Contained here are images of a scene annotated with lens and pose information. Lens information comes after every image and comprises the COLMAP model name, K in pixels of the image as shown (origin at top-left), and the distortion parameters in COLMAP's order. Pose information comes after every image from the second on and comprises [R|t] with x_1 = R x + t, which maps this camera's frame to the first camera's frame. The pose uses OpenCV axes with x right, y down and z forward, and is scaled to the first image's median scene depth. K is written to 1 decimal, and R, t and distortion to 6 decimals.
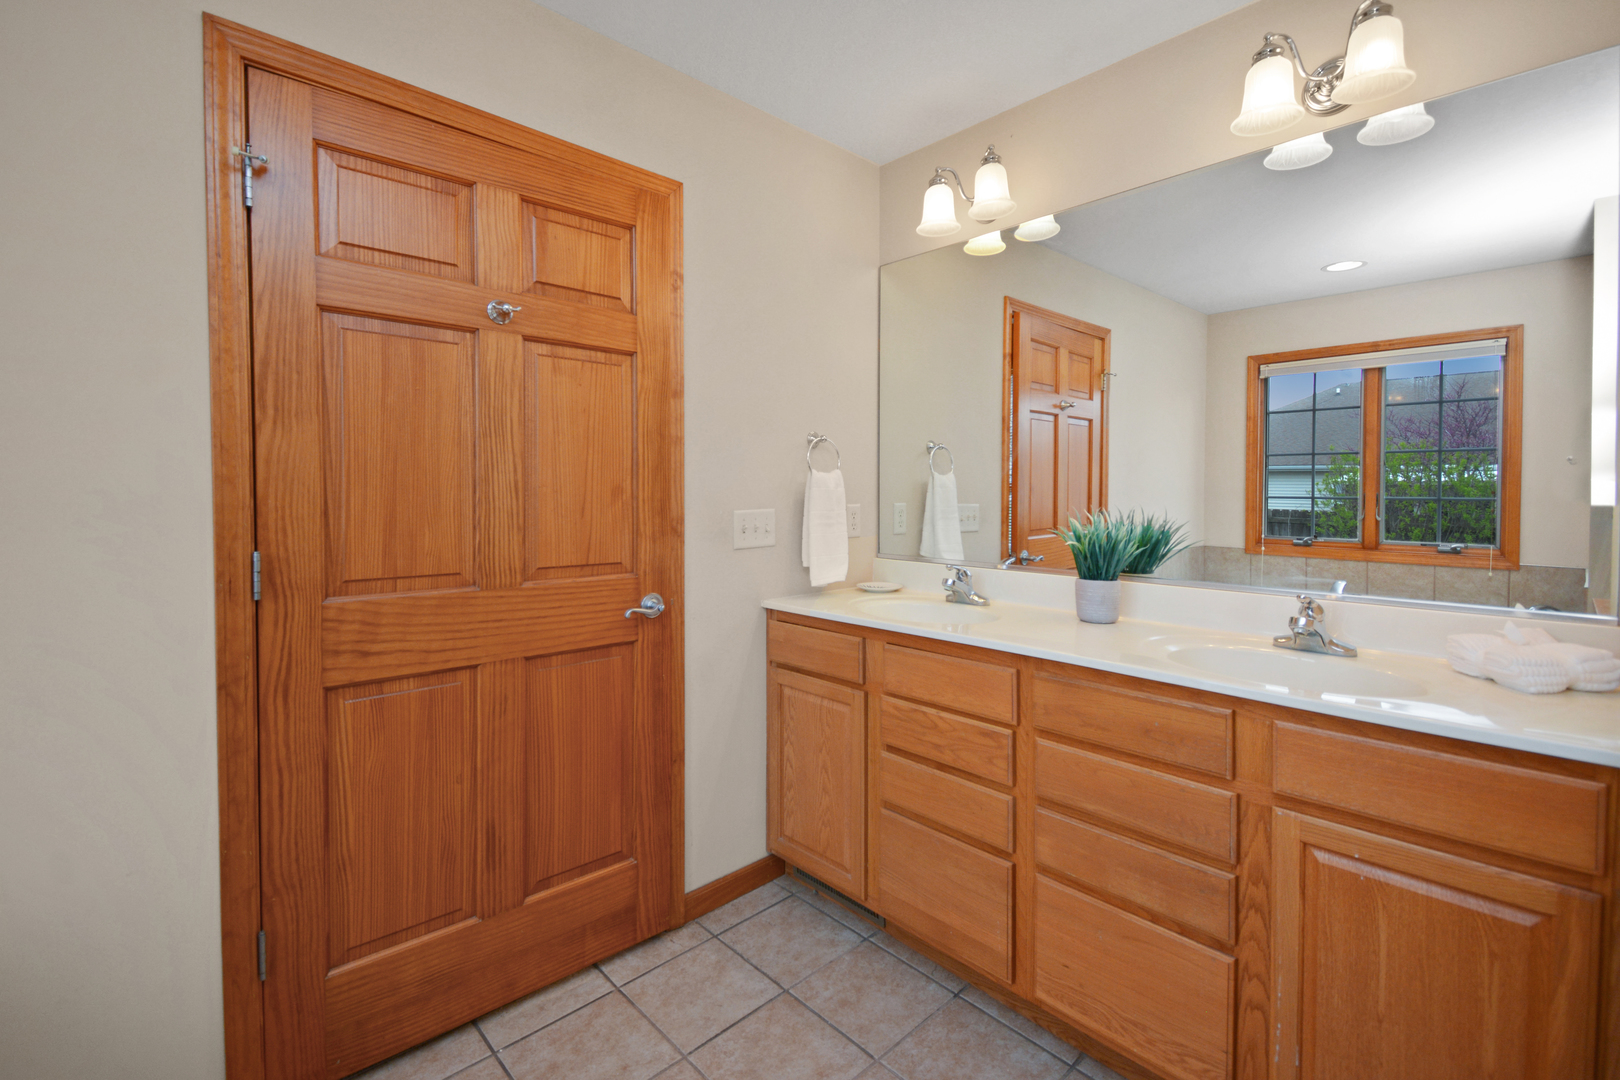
lens RADIAL K [[735.8, 0, 827.4], [0, 735.8, 506.8], [0, 0, 1]] dist [0.046022, -0.026071]
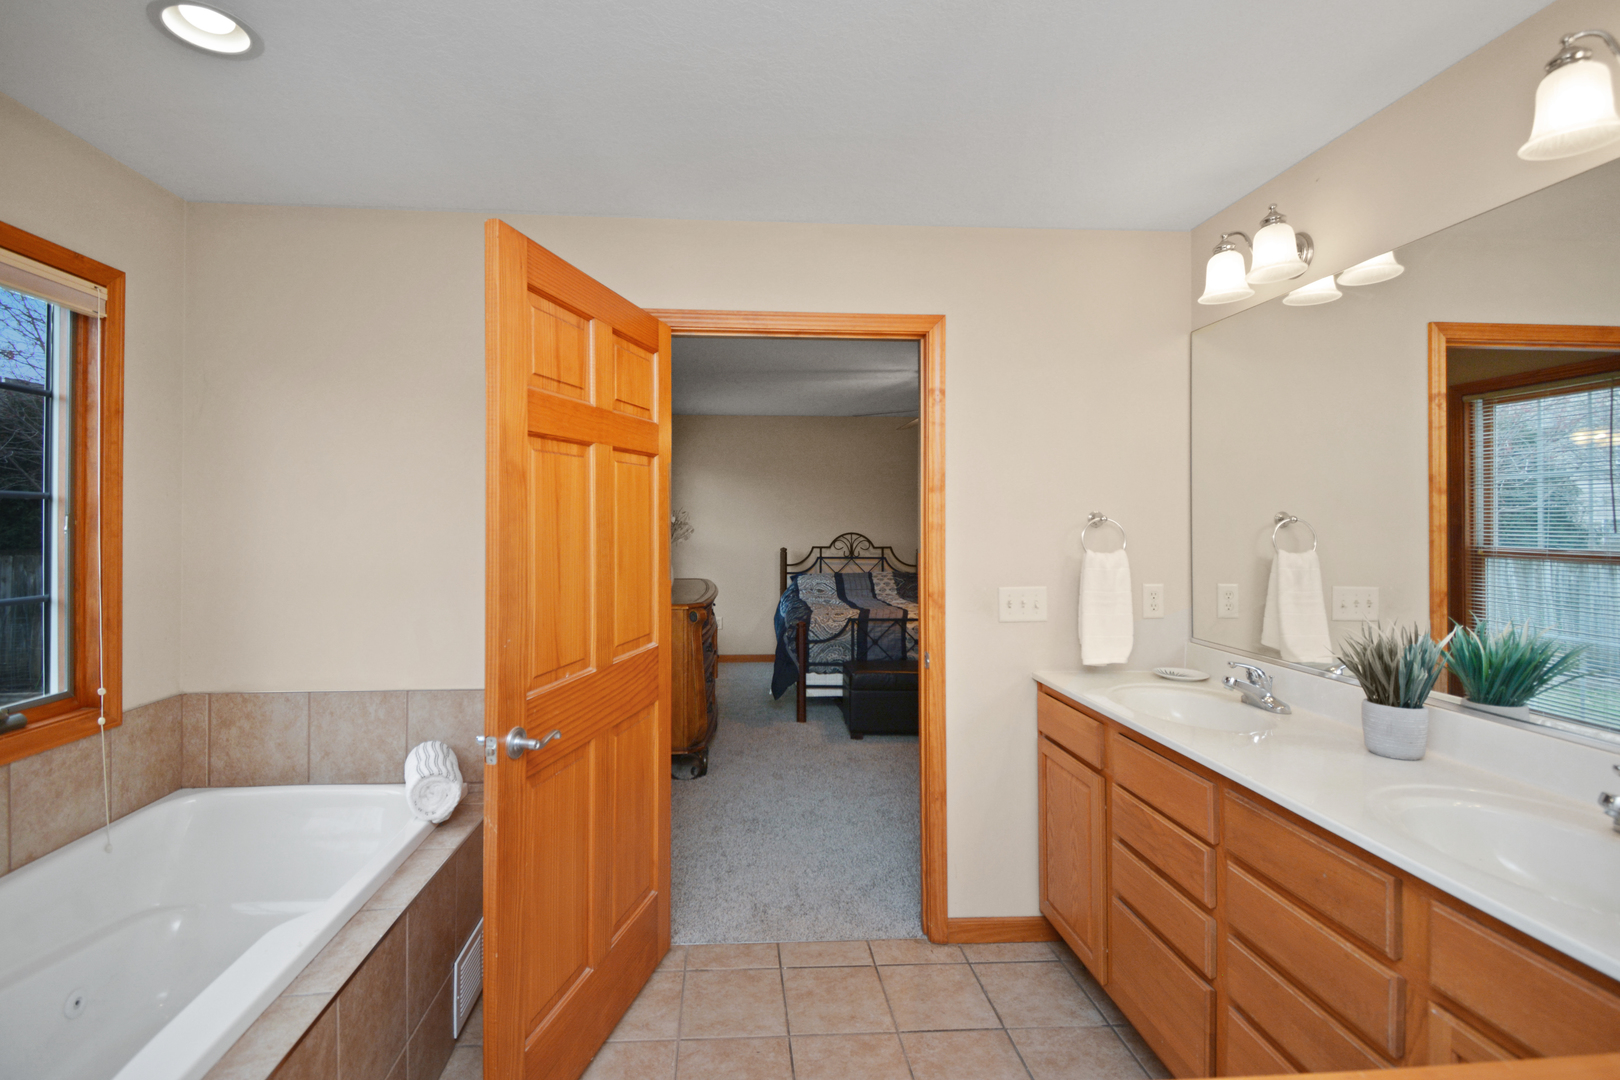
lens RADIAL K [[744.6, 0, 751.9], [0, 744.6, 513.8], [0, 0, 1]] dist [0.046074, -0.035085]
pose [[0.746993, -0.004326, -0.664817, 0.456944], [-0.018447, 0.999459, -0.027231, -0.089960], [0.664576, 0.032606, 0.746509, -0.128103]]
